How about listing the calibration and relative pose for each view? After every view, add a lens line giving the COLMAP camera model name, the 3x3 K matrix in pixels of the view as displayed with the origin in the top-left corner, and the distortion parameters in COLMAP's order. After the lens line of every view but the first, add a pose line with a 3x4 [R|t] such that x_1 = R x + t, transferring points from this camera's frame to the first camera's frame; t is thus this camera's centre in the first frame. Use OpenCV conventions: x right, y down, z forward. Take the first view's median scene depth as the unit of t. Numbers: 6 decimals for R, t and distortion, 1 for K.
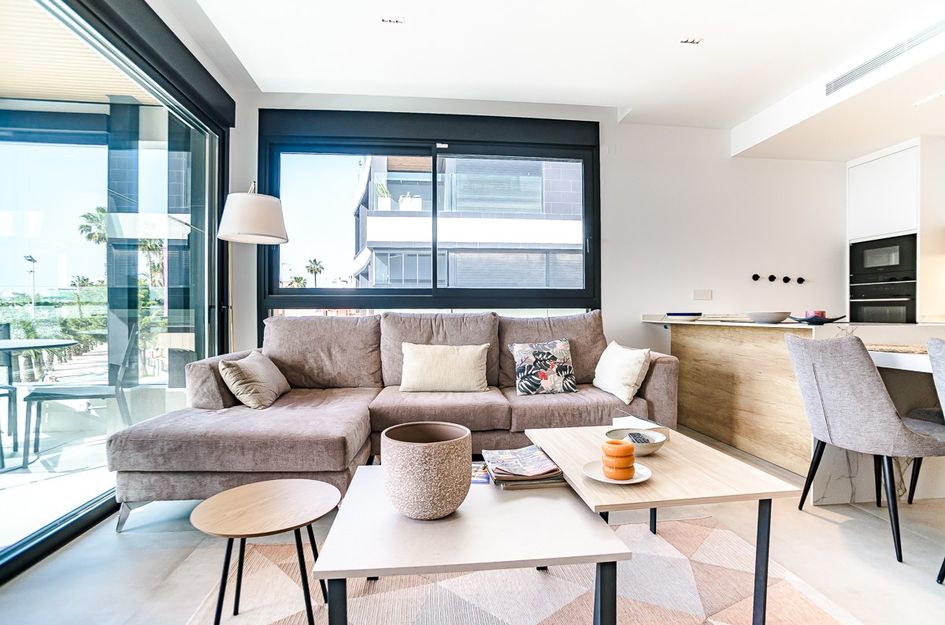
lens RADIAL K [[475.3, 0, 472.5], [0, 475.3, 314.5], [0, 0, 1]] dist [-0.085473, 0.046410]
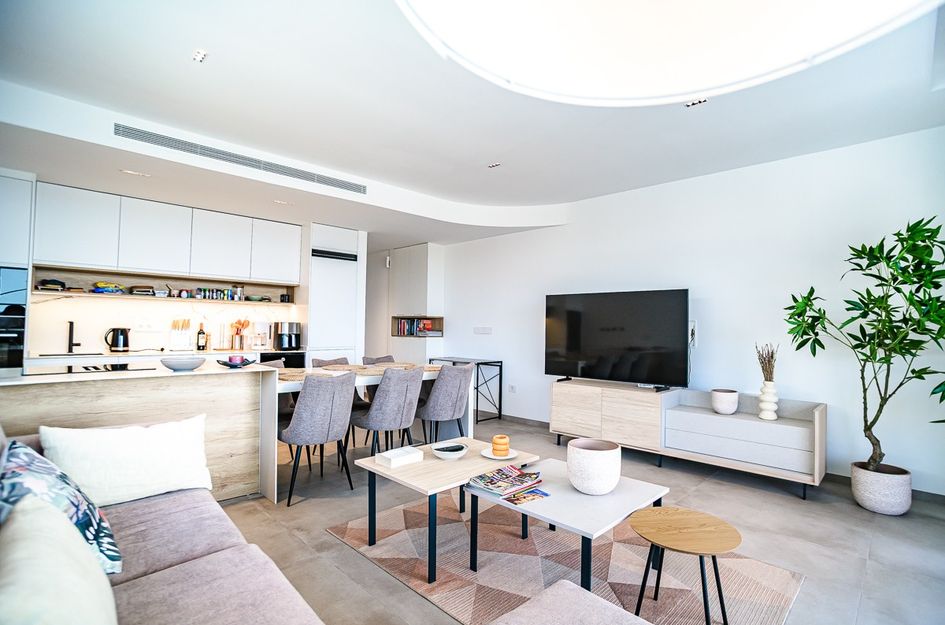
lens RADIAL K [[463.3, 0, 484.7], [0, 463.3, 314.7], [0, 0, 1]] dist [-0.084529, 0.037702]
pose [[-0.640204, 0.015000, 0.768059, -0.386872], [-0.009345, 0.999583, -0.027311, -0.058511], [-0.768148, -0.024662, -0.639797, 0.817269]]
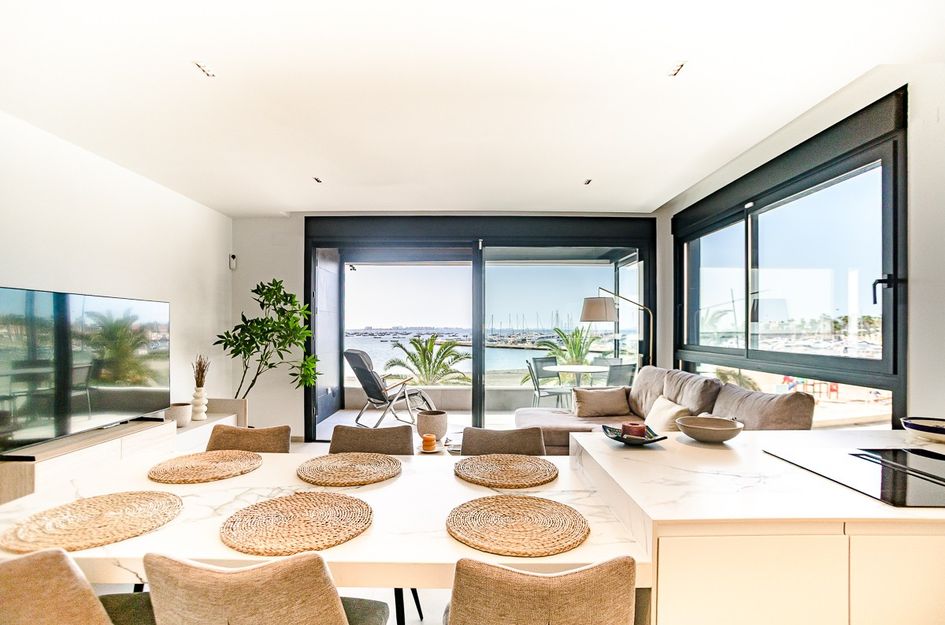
lens RADIAL K [[452.9, 0, 463.9], [0, 452.9, 330.8], [0, 0, 1]] dist [-0.099139, 0.034389]
pose [[-0.114745, 0.001921, -0.993393, 0.932881], [-0.005338, 0.999983, 0.002550, -0.096493], [0.993381, 0.005595, -0.114732, 0.523665]]
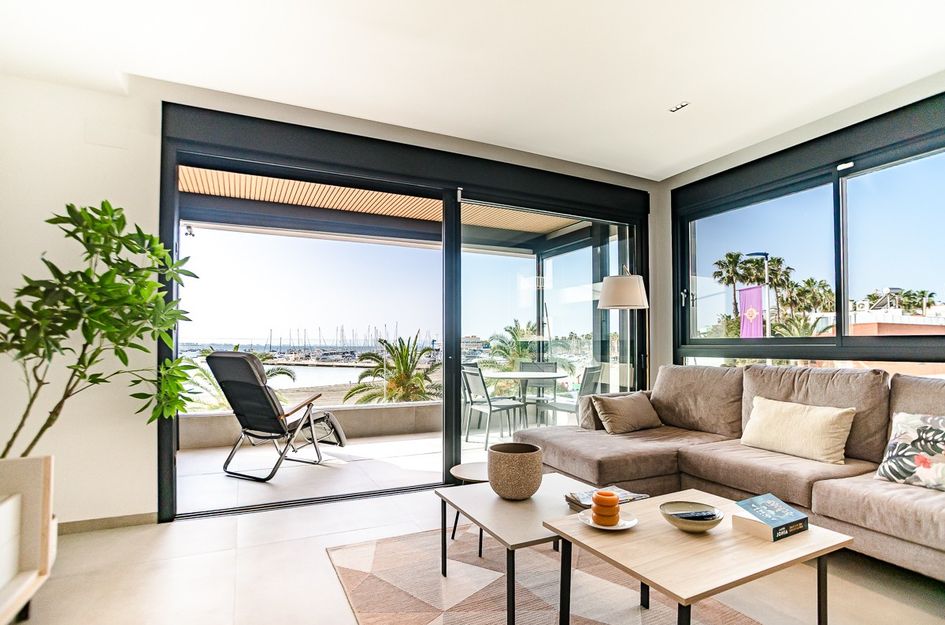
lens RADIAL K [[468.9, 0, 458.9], [0, 468.9, 341.3], [0, 0, 1]] dist [-0.083771, 0.037886]
pose [[0.322048, -0.009089, -0.946680, 0.477064], [-0.003337, 0.999937, -0.010736, -0.036703], [0.946717, 0.006617, 0.321997, 0.096992]]
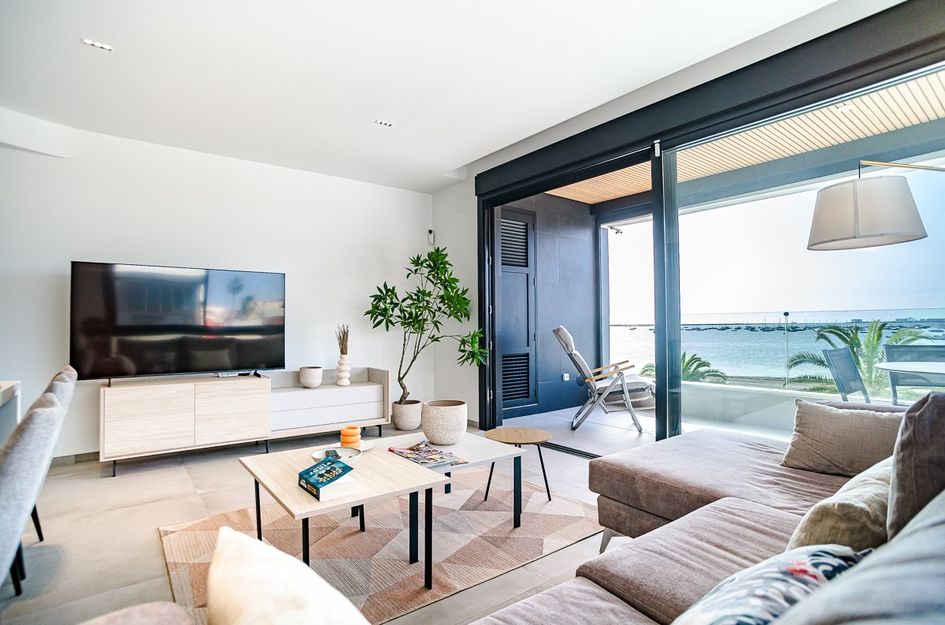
lens RADIAL K [[466.7, 0, 472.5], [0, 466.7, 312.5], [0, 0, 1]] dist [-0.078904, 0.041618]
pose [[-0.849875, -0.008043, -0.526922, 0.294464], [0.004329, 0.999743, -0.022243, -0.032981], [0.526966, -0.021184, -0.849622, 0.954016]]
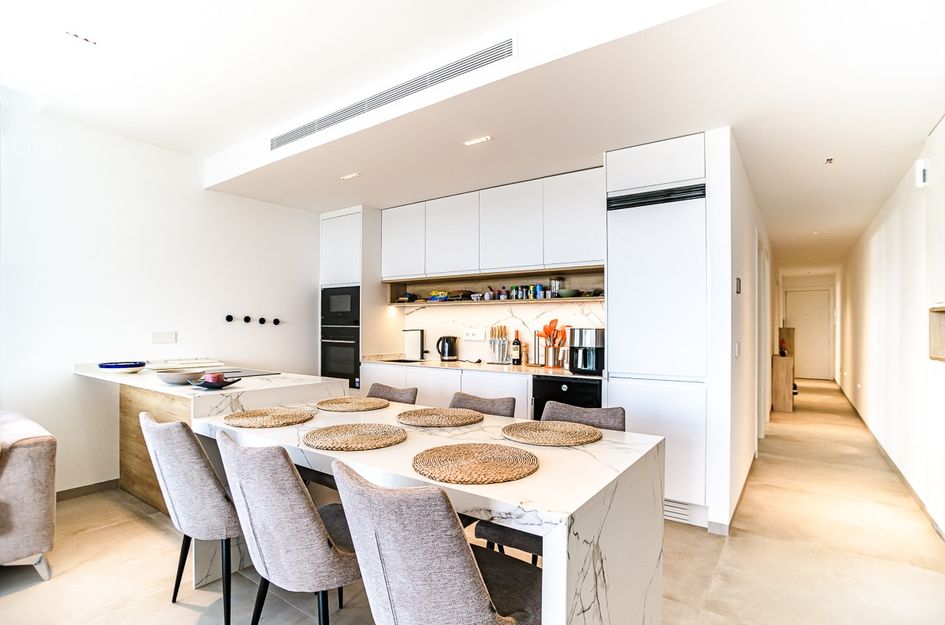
lens RADIAL K [[471.2, 0, 474.0], [0, 471.2, 327.3], [0, 0, 1]] dist [-0.084867, 0.040294]
pose [[0.663221, 0.003727, 0.748414, 0.255021], [-0.001667, 0.999992, -0.003502, -0.065497], [-0.748421, 0.001075, 0.663223, -0.019323]]
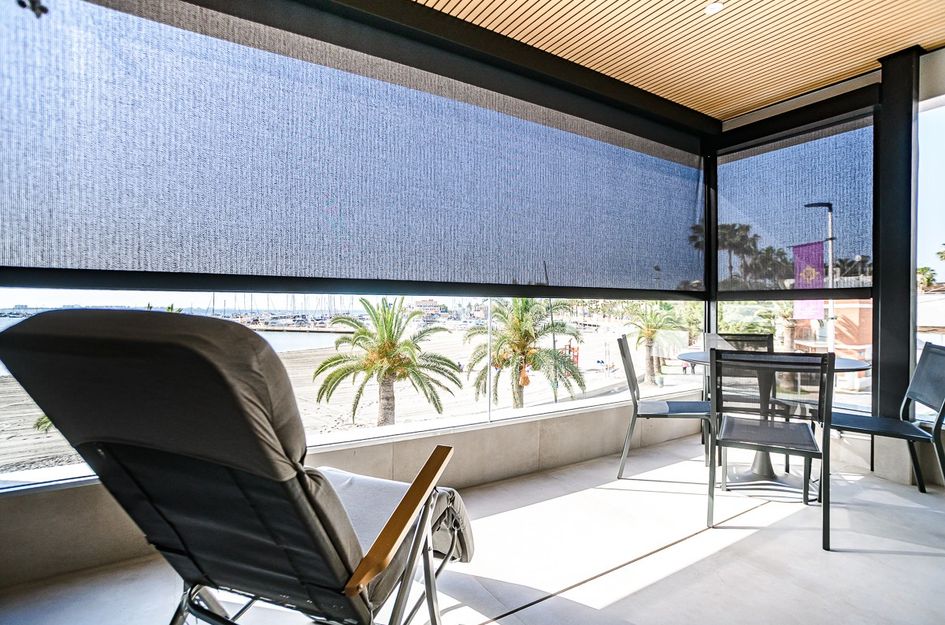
lens RADIAL K [[475.3, 0, 472.5], [0, 475.3, 314.5], [0, 0, 1]] dist [-0.085473, 0.046410]
pose [[0.432470, 0.010990, -0.901581, -0.314759], [-0.014624, 0.999880, 0.005173, -0.014628], [0.901530, 0.010947, 0.432579, 0.005151]]
